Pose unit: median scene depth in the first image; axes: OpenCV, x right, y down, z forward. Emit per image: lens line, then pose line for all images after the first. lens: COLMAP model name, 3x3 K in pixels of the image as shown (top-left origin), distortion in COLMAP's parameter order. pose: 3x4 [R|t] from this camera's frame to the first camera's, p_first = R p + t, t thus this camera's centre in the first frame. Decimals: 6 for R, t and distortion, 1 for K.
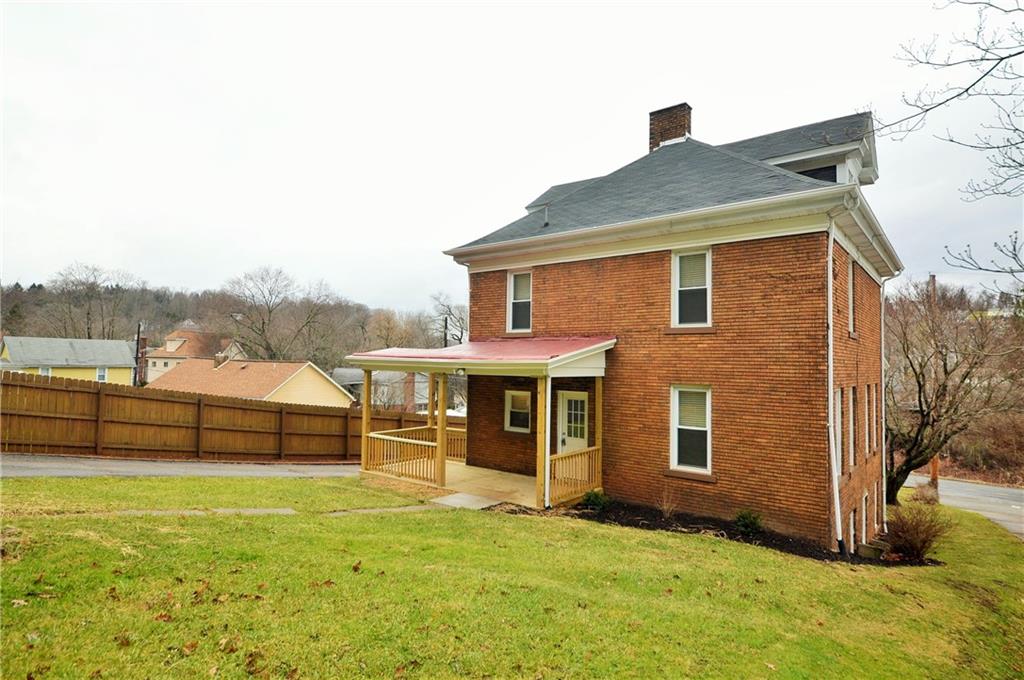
lens RADIAL K [[558.6, 0, 506.3], [0, 558.6, 342.3], [0, 0, 1]] dist [0.015628, -0.008446]
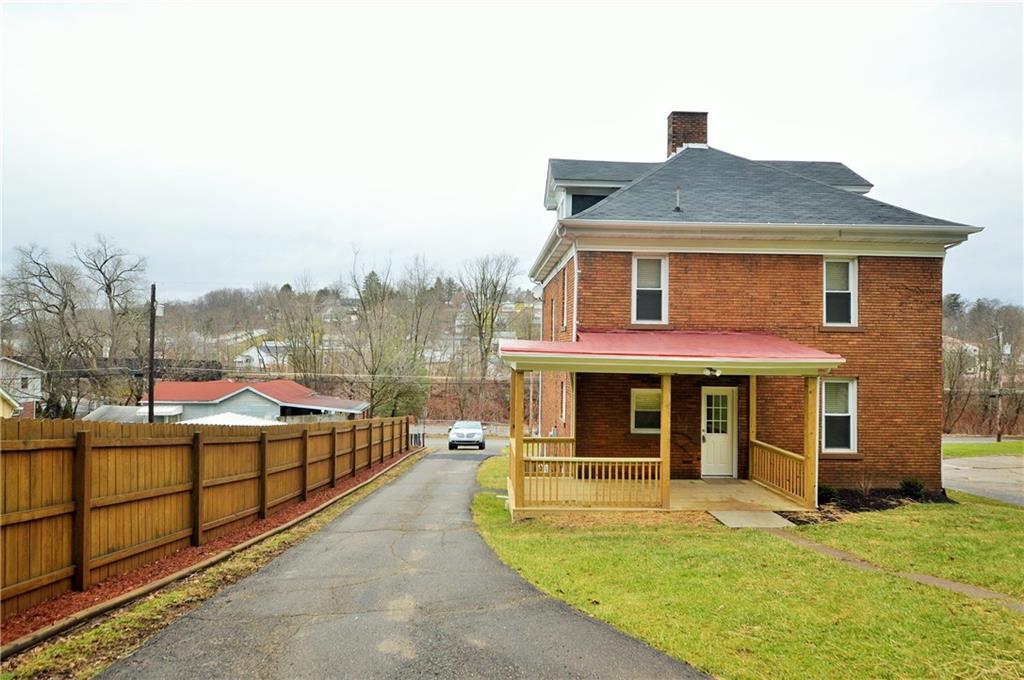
lens RADIAL K [[558.6, 0, 509.4], [0, 558.6, 341.6], [0, 0, 1]] dist [0.015628, -0.008446]
pose [[0.755122, 0.002670, 0.655579, -0.789242], [-0.024807, 0.999392, 0.024504, -0.006085], [-0.655115, -0.034767, 0.754729, 0.495744]]
